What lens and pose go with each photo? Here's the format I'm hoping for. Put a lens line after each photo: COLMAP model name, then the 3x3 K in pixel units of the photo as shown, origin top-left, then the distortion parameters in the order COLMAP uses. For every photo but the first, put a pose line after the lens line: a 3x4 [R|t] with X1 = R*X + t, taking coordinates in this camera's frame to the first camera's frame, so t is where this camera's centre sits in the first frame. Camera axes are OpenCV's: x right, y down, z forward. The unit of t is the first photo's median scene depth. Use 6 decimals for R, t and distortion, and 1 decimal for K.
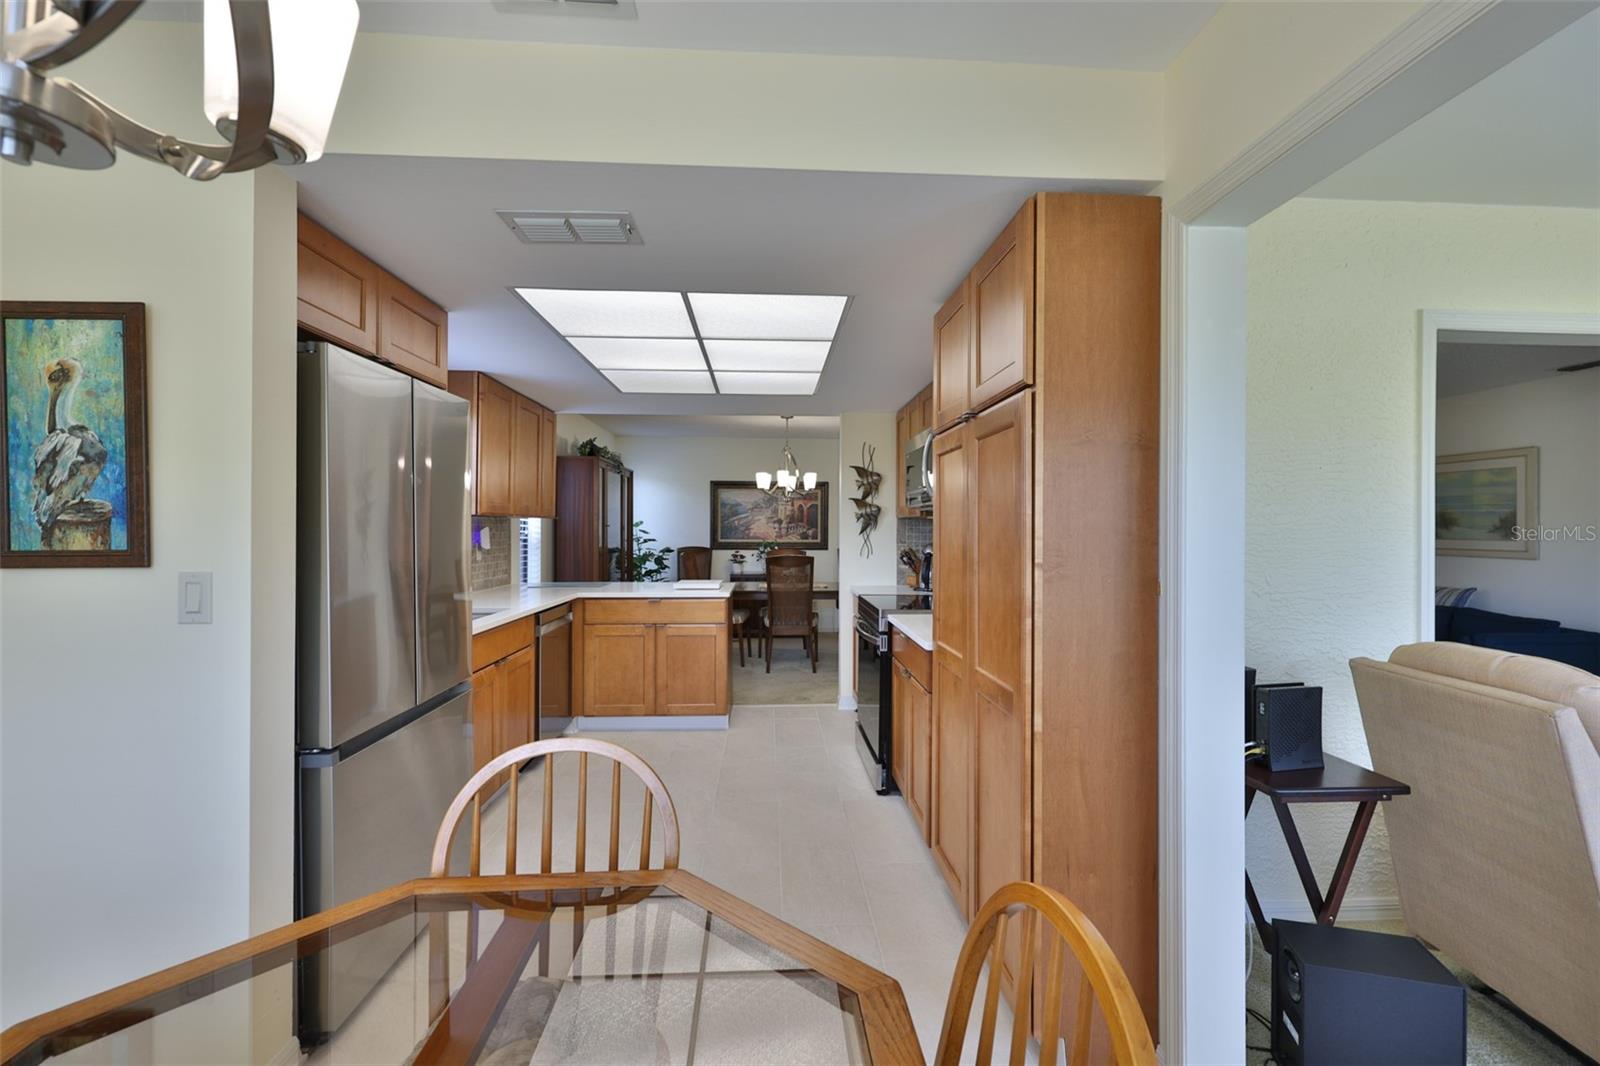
lens RADIAL K [[672.8, 0, 807.8], [0, 672.8, 531.2], [0, 0, 1]] dist [-0.001245, -0.000061]
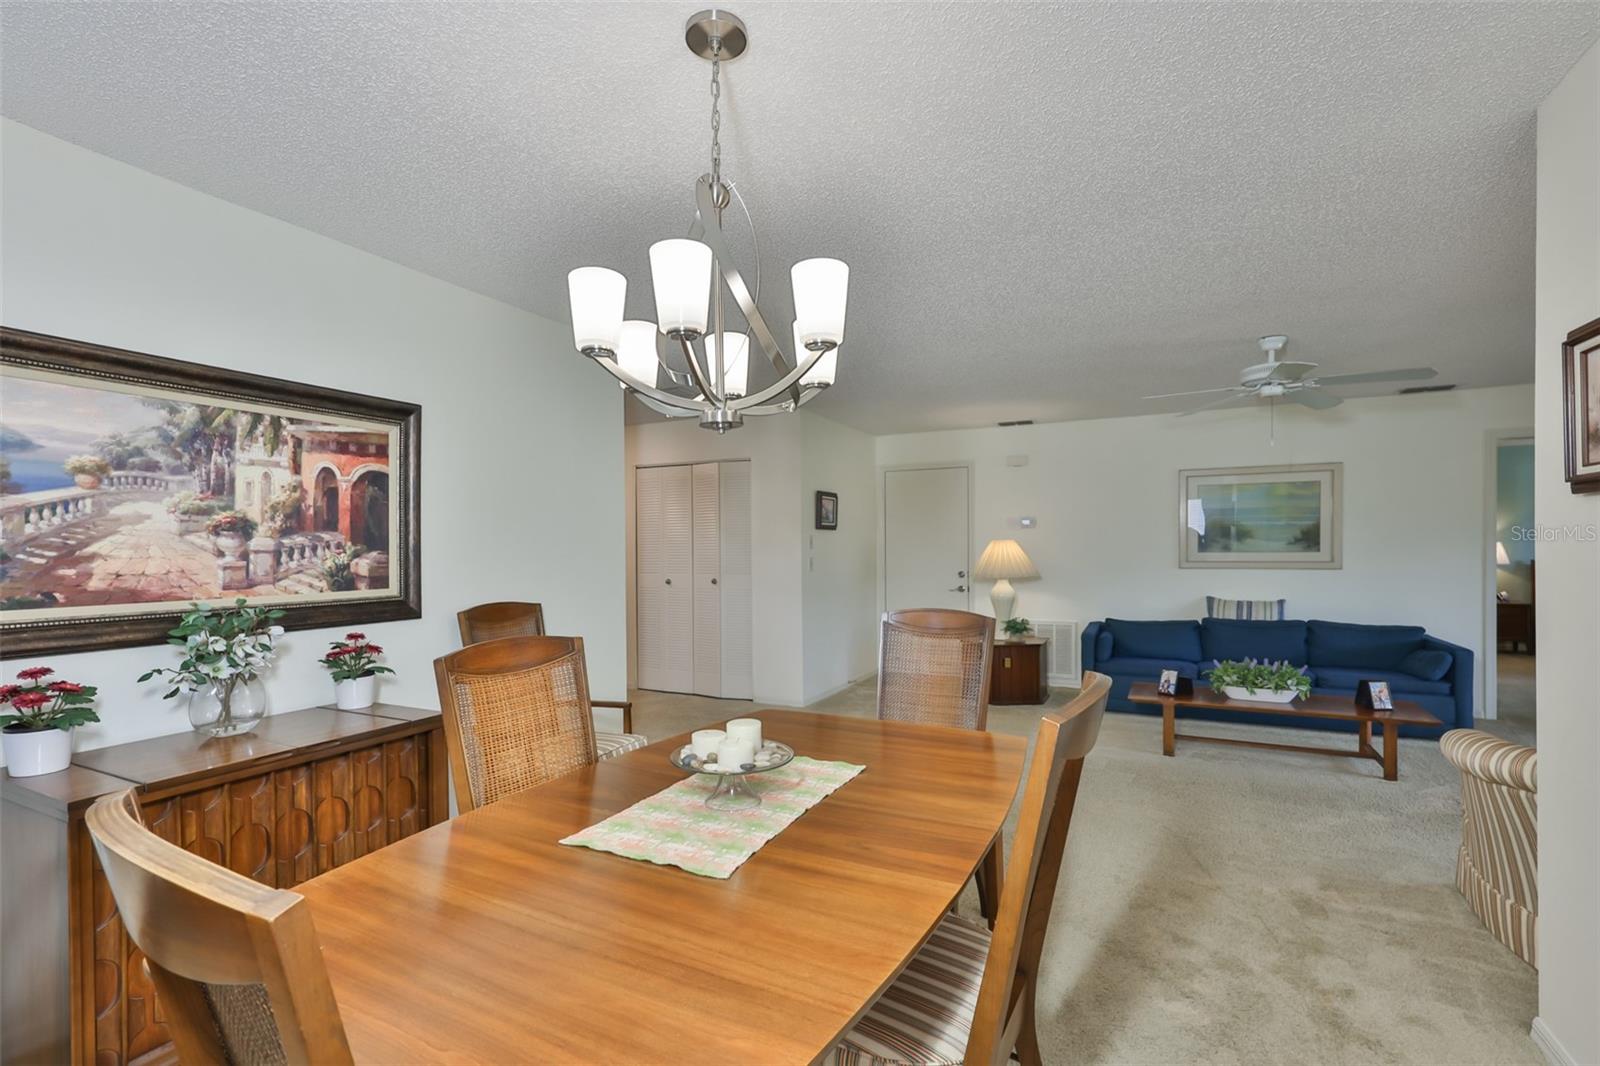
lens RADIAL K [[701.8, 0, 805.0], [0, 701.8, 553.6], [0, 0, 1]] dist [-0.000450, -0.000264]
pose [[0.509063, -0.016357, 0.860574, -0.282069], [0.015311, 0.999833, 0.009947, -0.006276], [-0.860593, 0.008112, 0.509229, 1.160727]]
